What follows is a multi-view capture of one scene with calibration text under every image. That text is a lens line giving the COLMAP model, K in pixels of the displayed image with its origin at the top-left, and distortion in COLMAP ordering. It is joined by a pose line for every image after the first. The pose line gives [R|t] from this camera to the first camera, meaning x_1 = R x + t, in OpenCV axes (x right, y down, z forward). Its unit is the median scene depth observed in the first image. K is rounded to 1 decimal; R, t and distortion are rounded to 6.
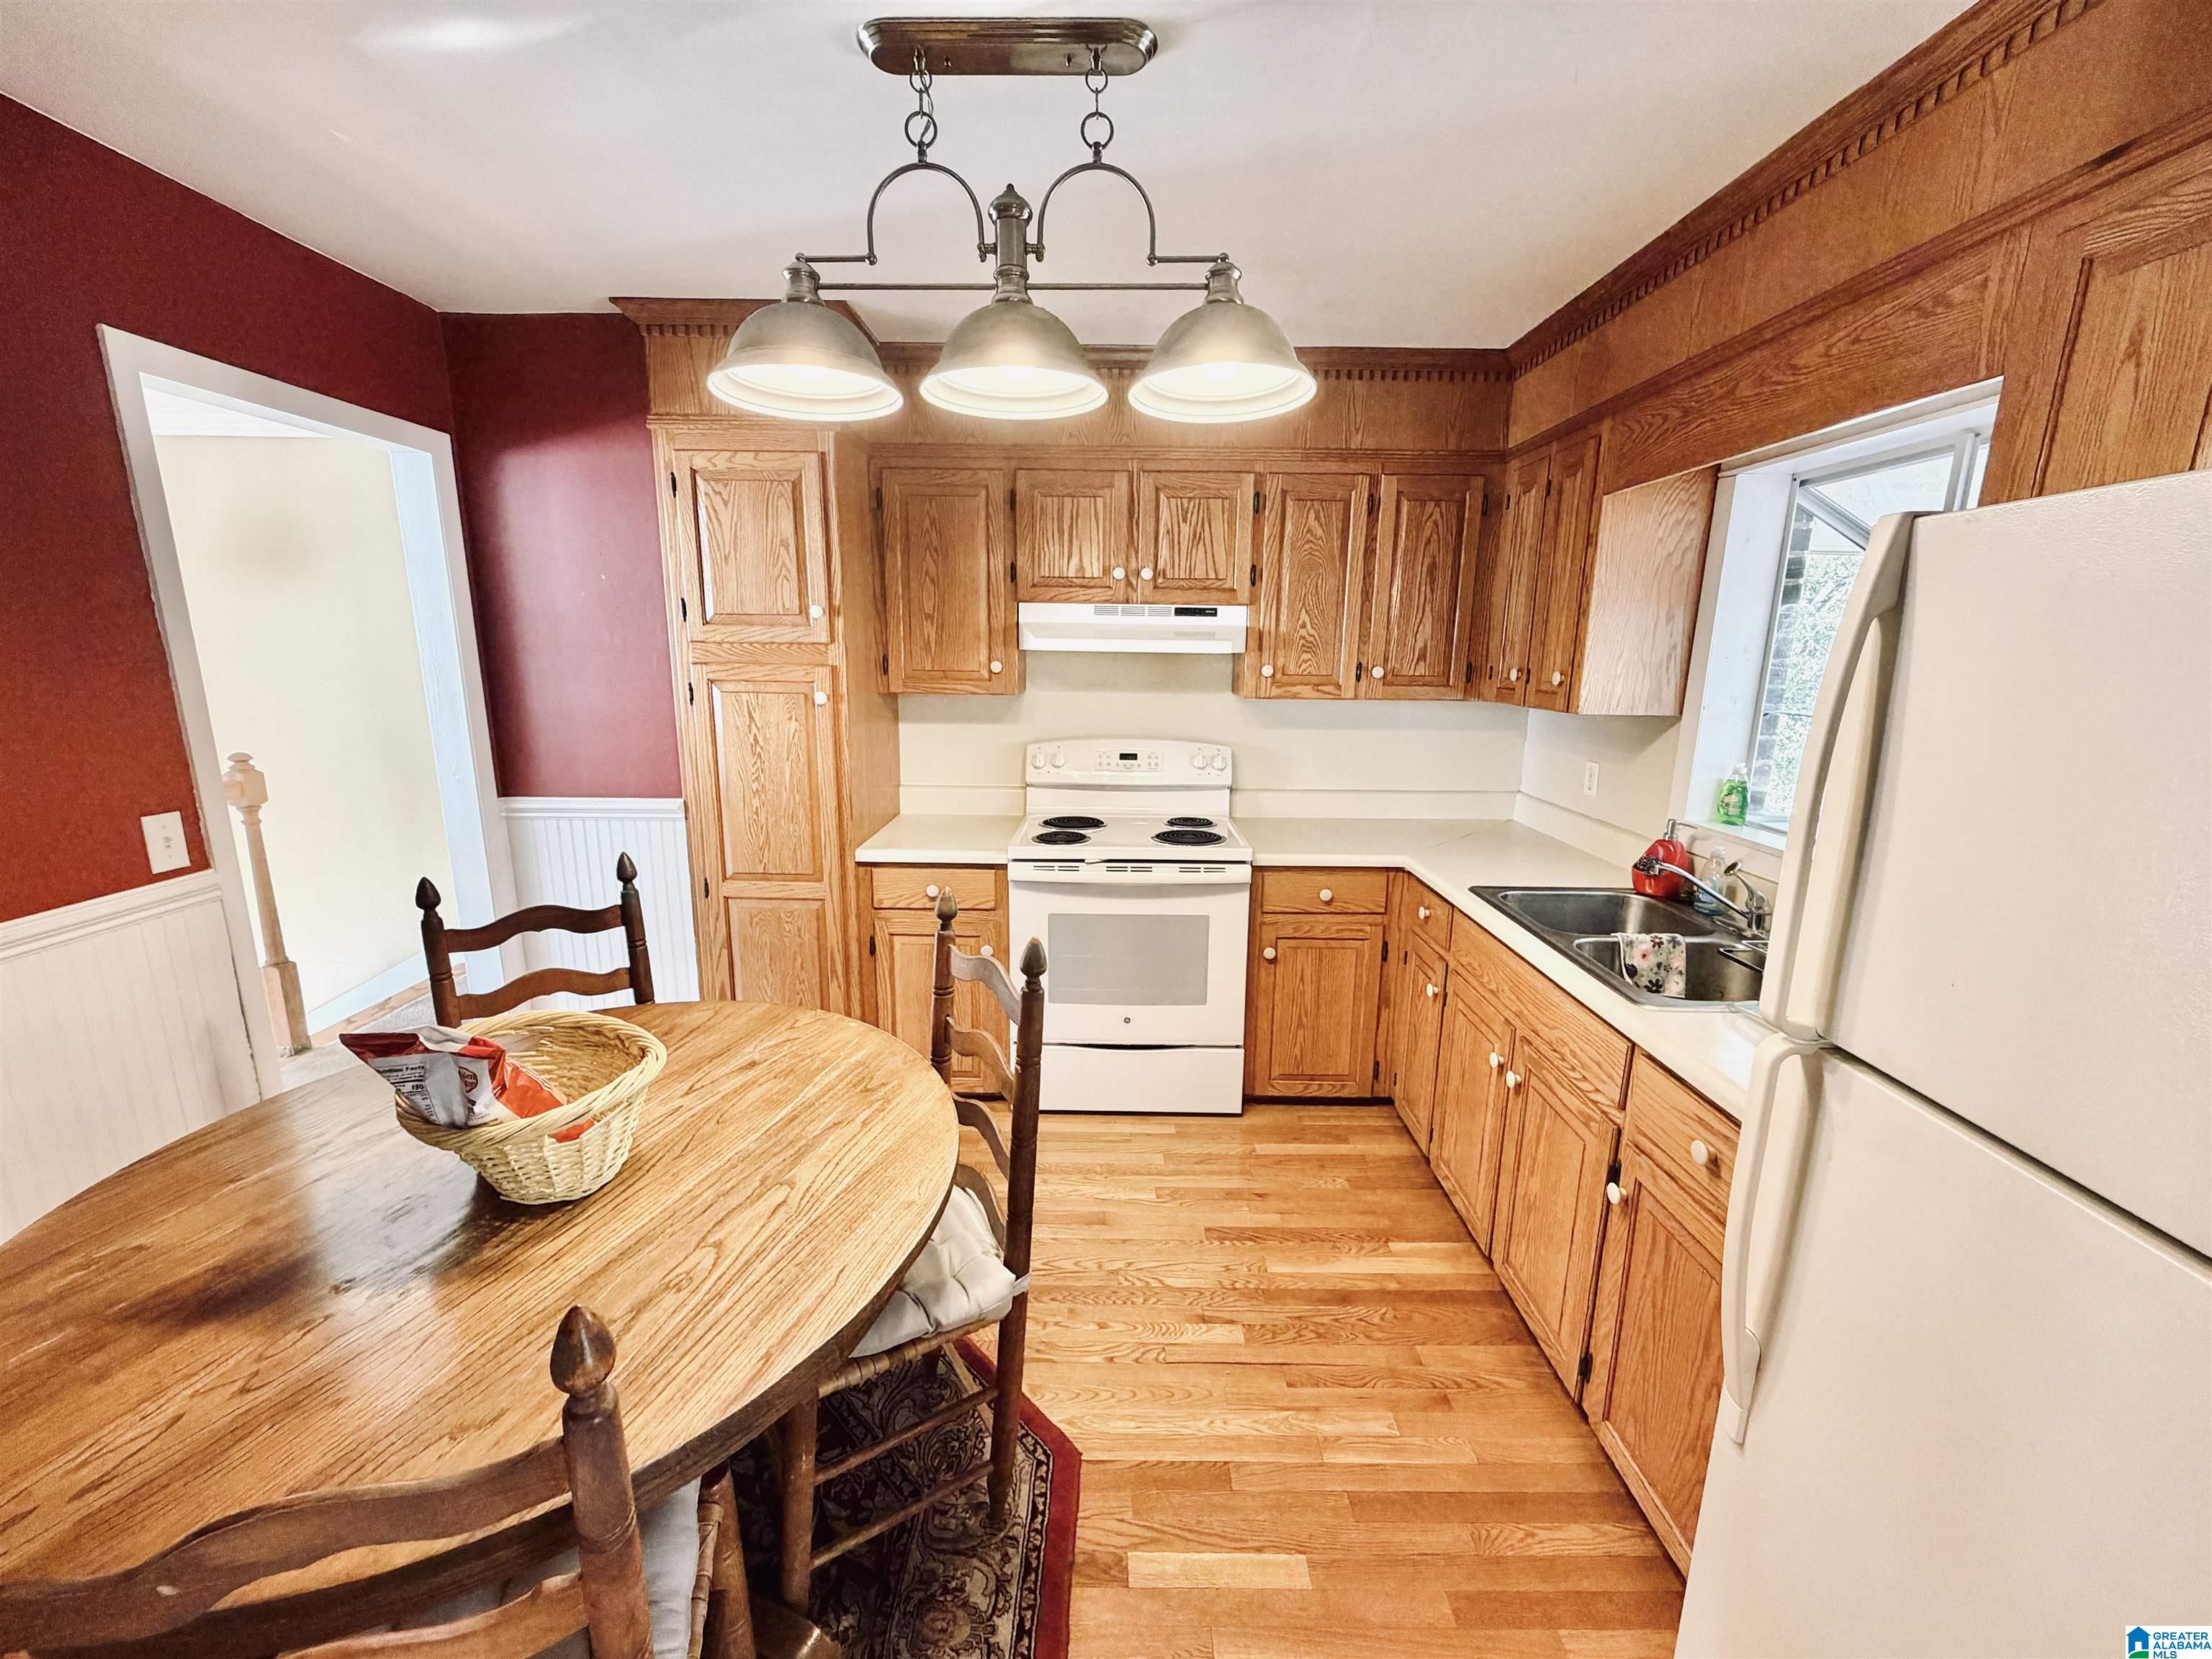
lens RADIAL K [[885.8, 0, 1102.0], [0, 885.8, 829.2], [0, 0, 1]] dist [-0.001130, 0.000113]
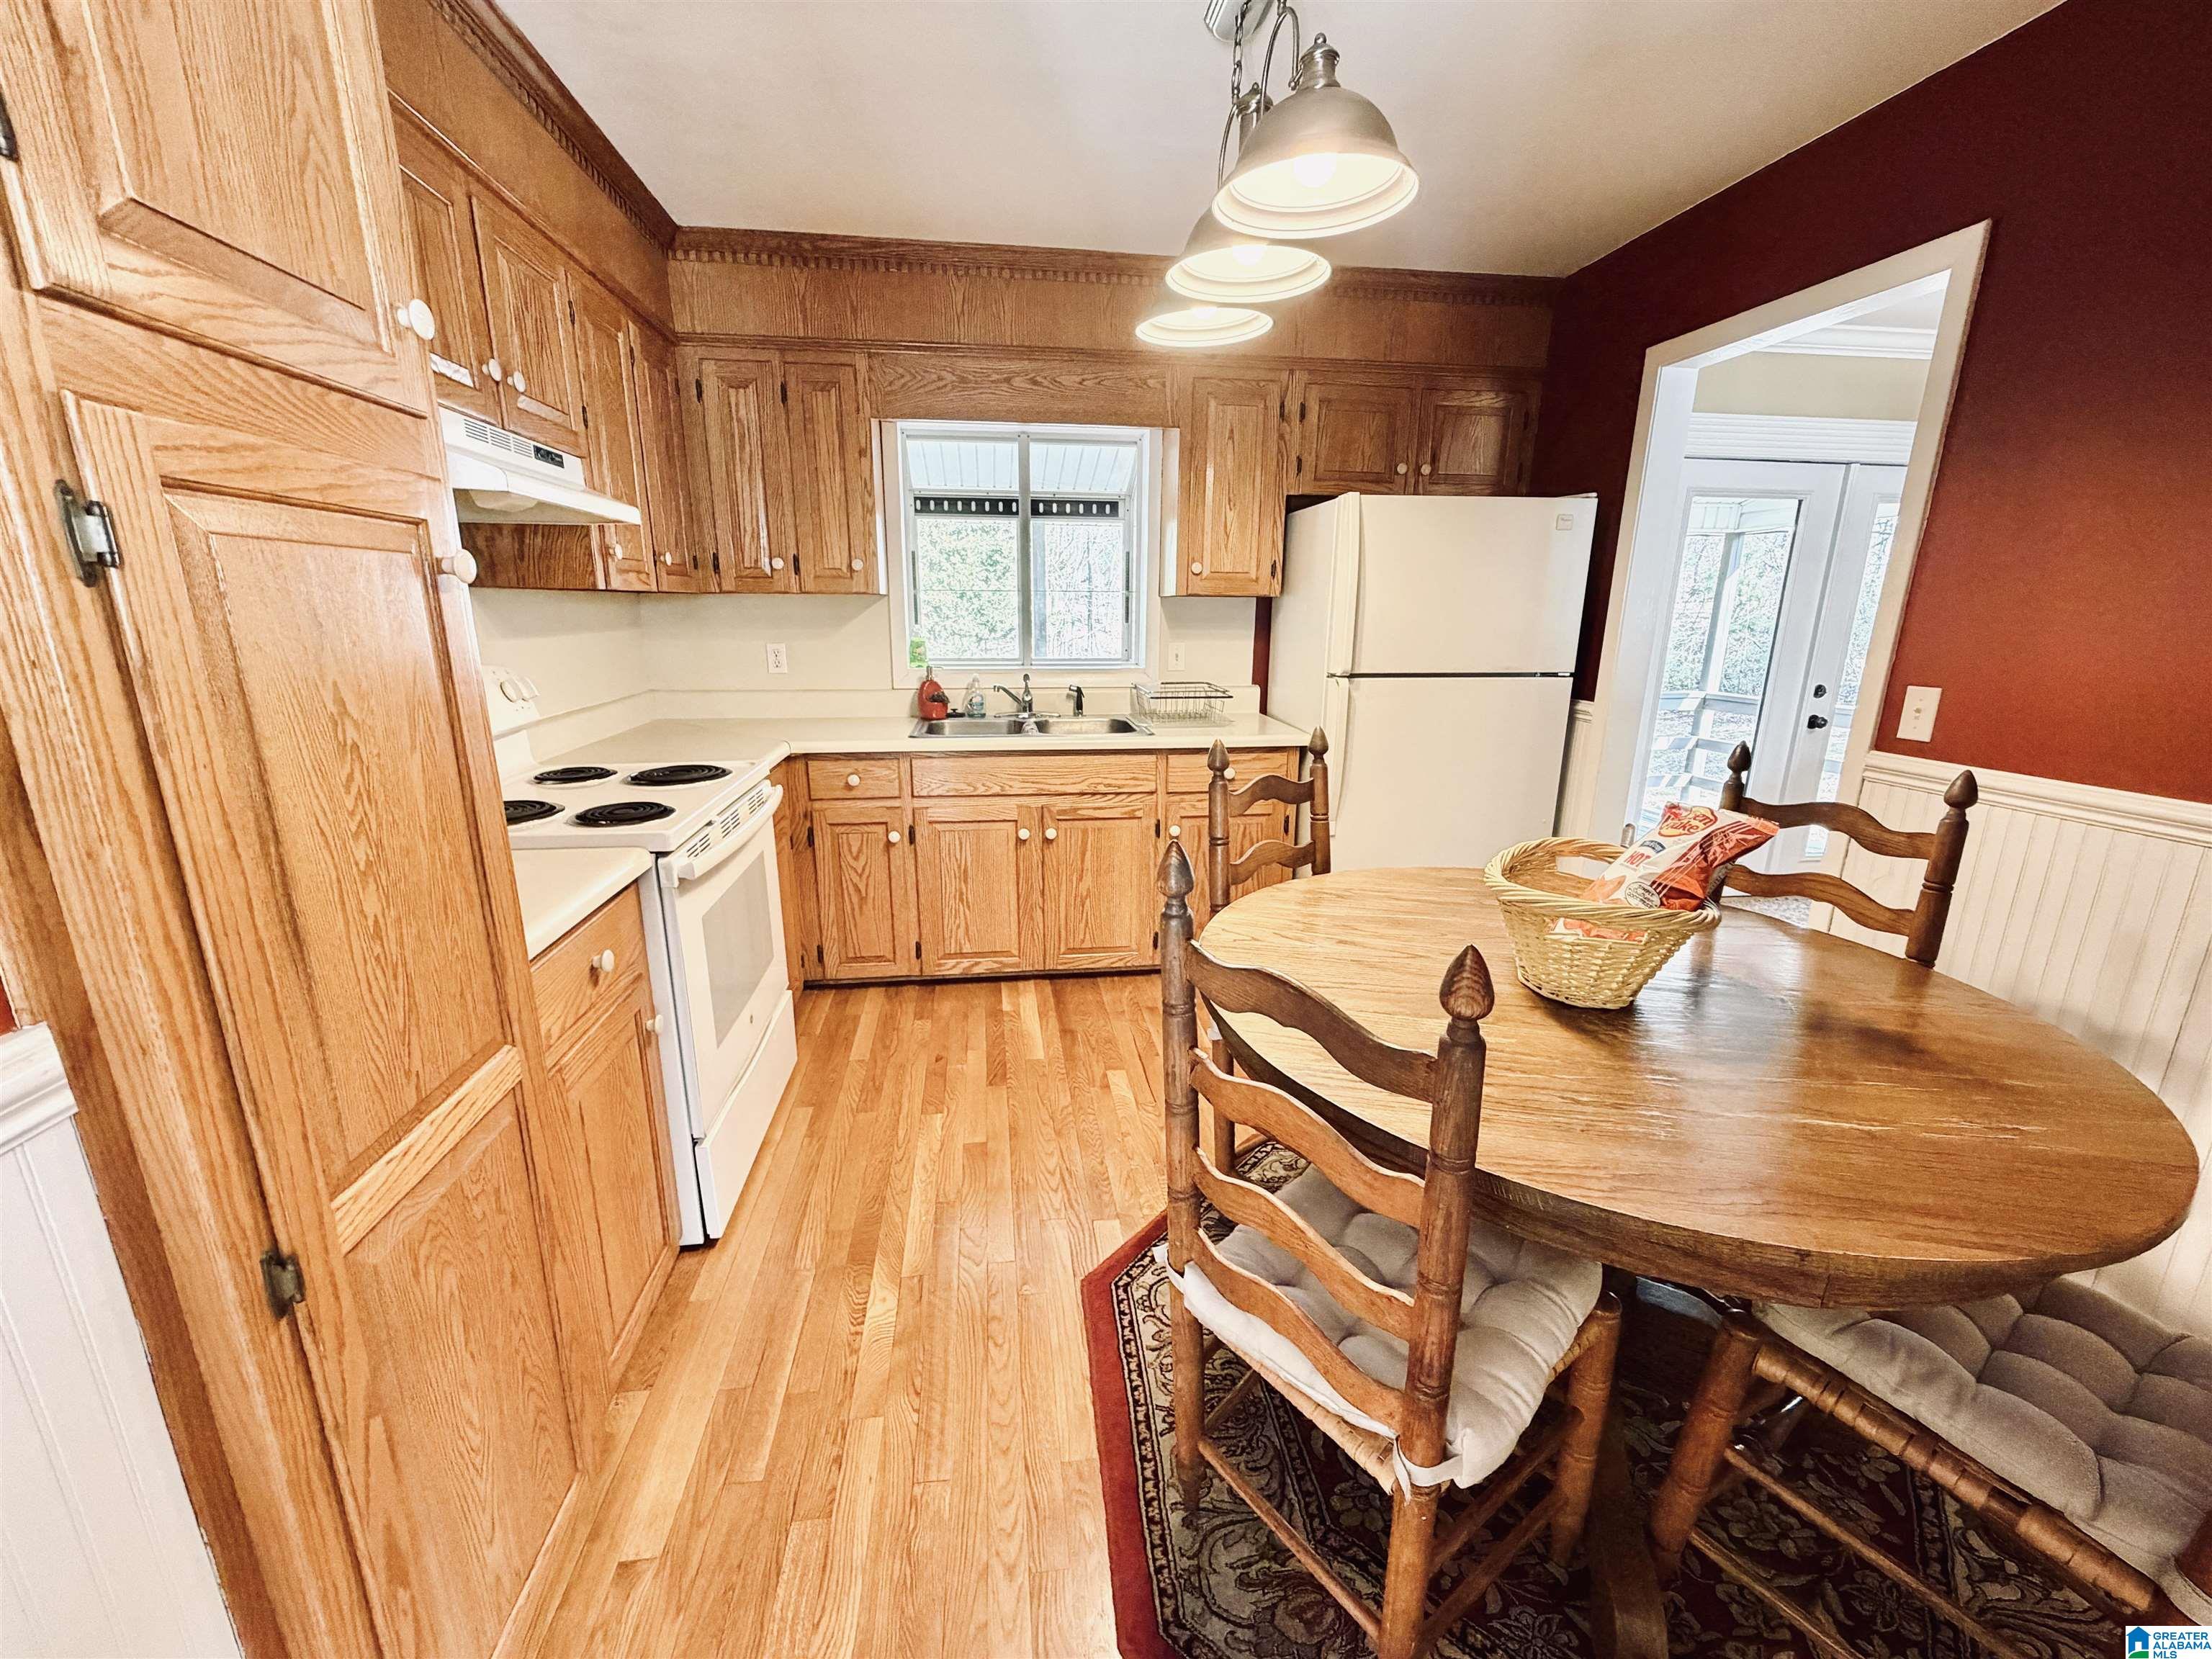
lens RADIAL K [[885.8, 0, 1099.6], [0, 885.8, 829.7], [0, 0, 1]] dist [-0.001130, 0.000113]
pose [[-0.129084, -0.257552, 0.957603, -0.930882], [0.194276, 0.940400, 0.279113, -0.119953], [-0.972417, 0.222069, -0.071355, 0.978891]]
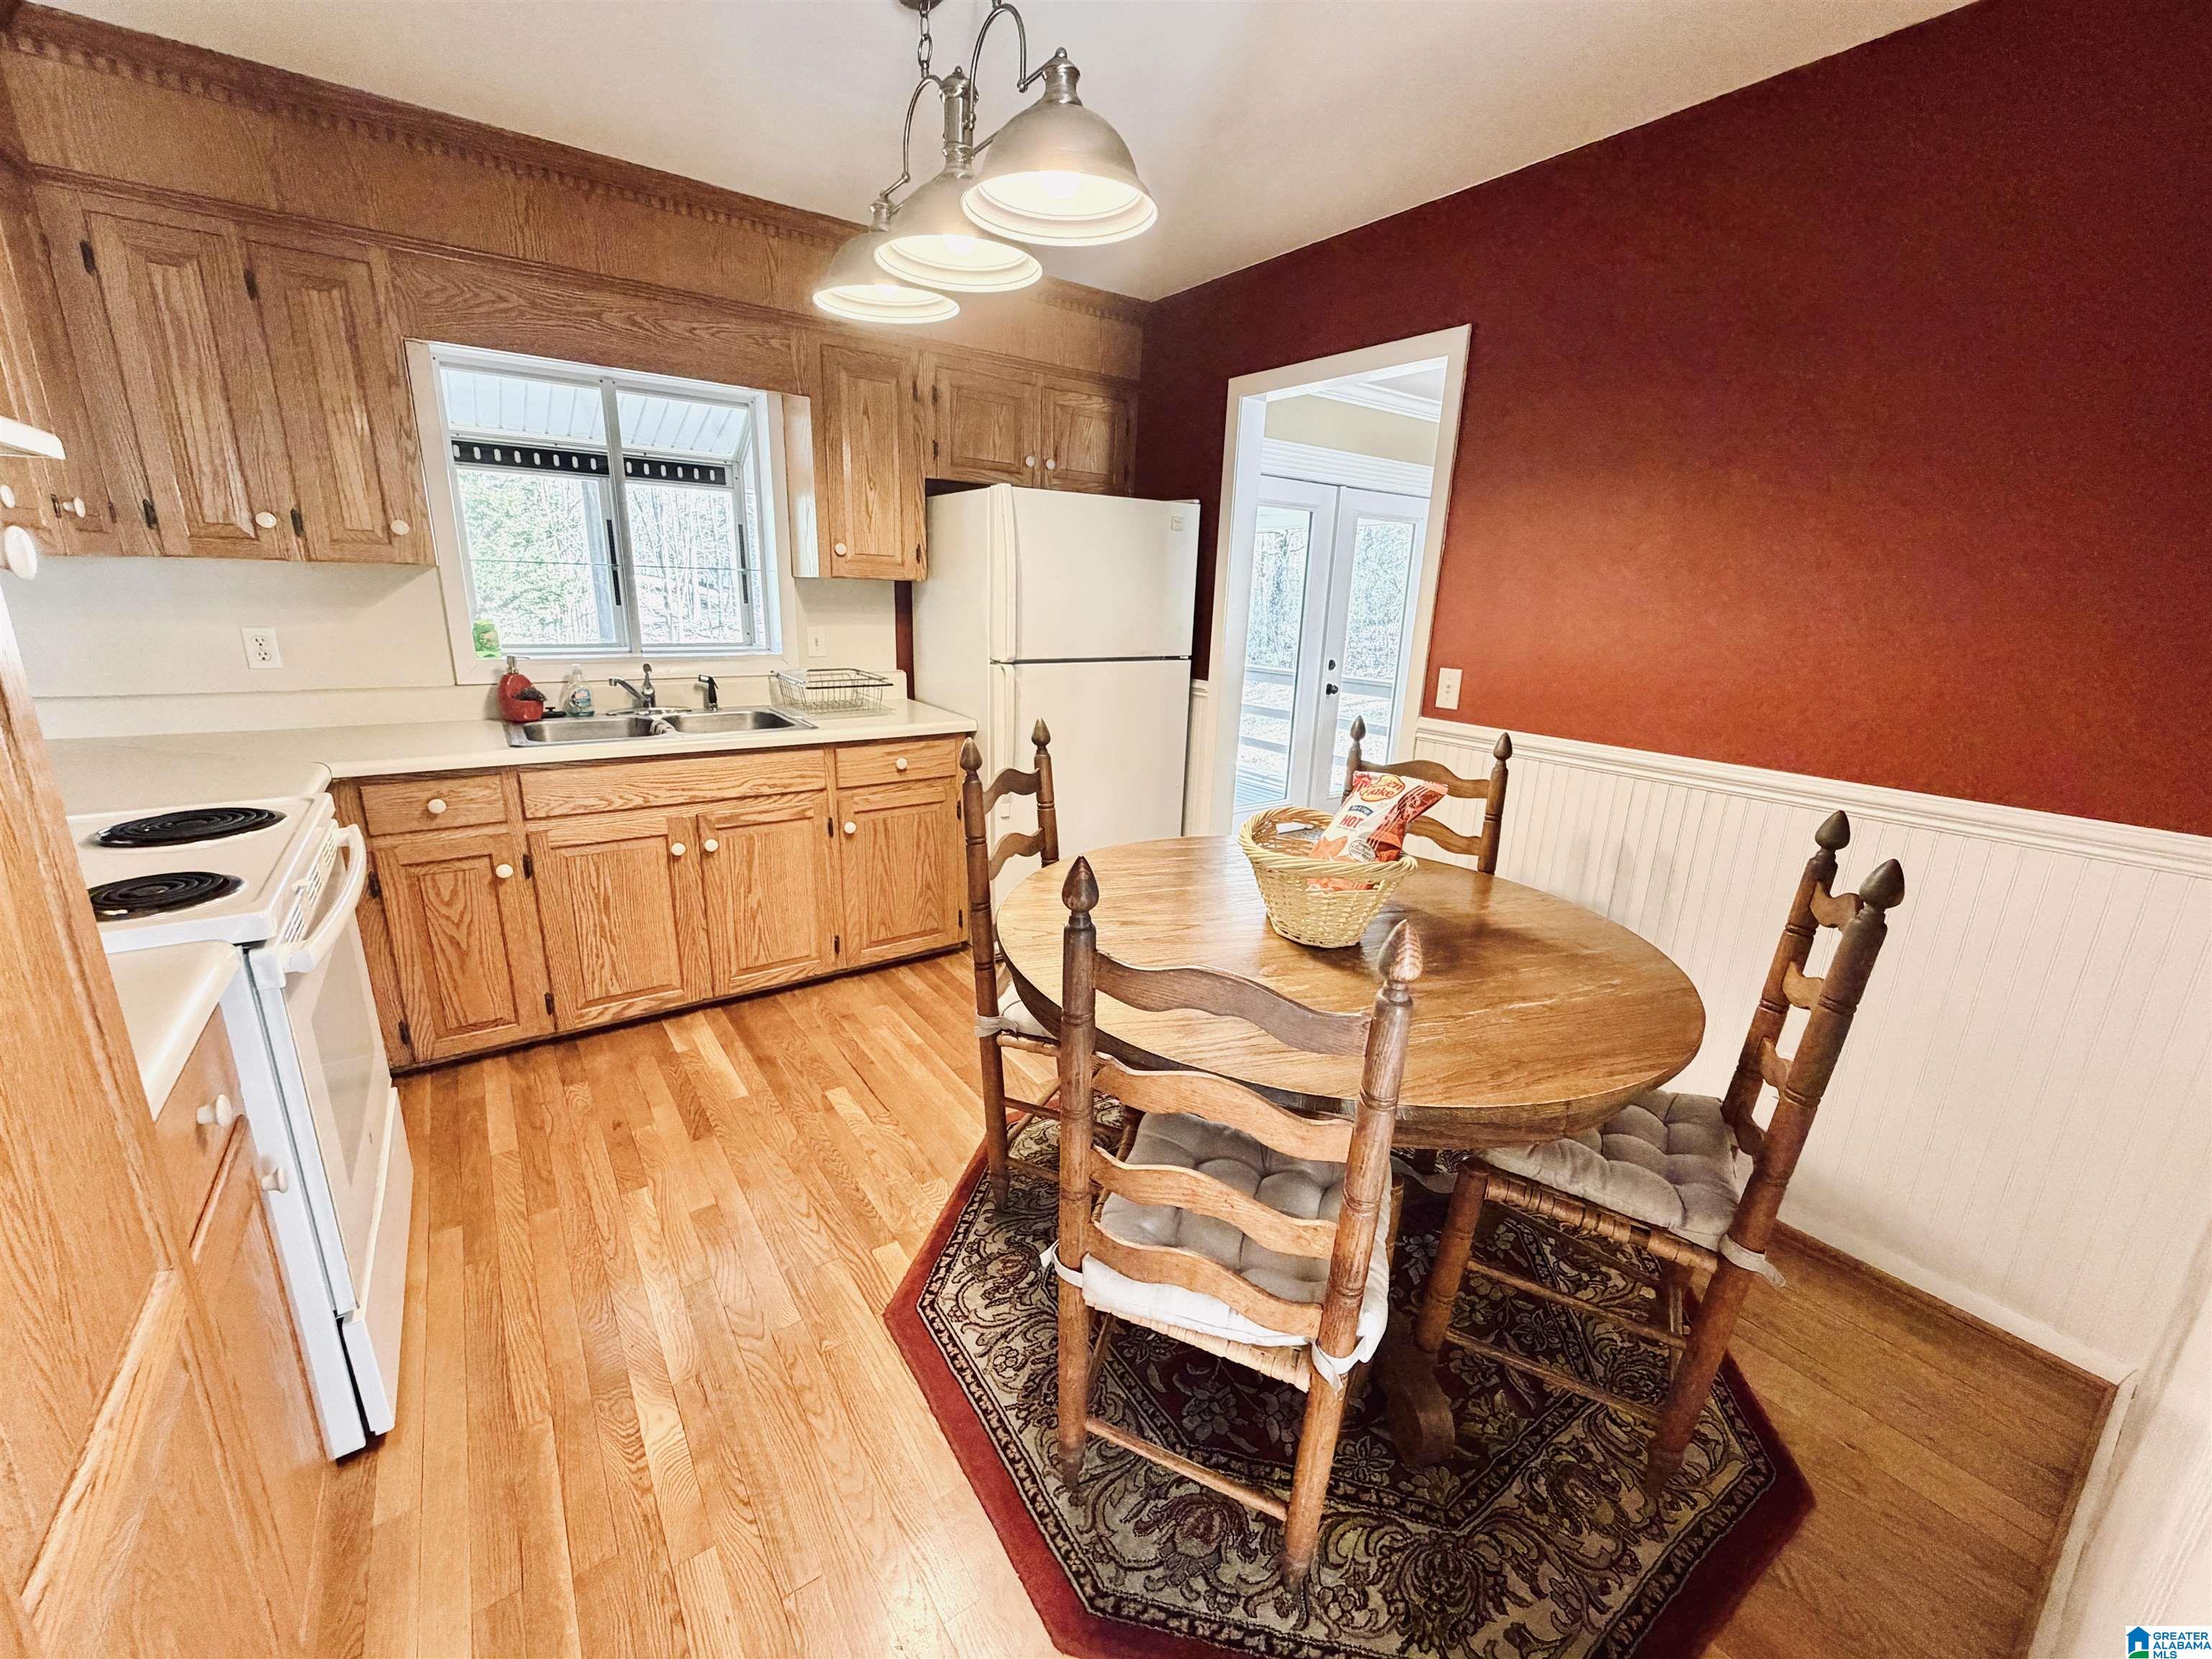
lens RADIAL K [[885.8, 0, 1110.9], [0, 885.8, 830.7], [0, 0, 1]] dist [-0.001130, 0.000113]
pose [[-0.580224, -0.247790, 0.775848, -0.866749], [0.126259, 0.913714, 0.386245, -0.167523], [-0.804611, 0.322066, -0.498873, 1.119864]]
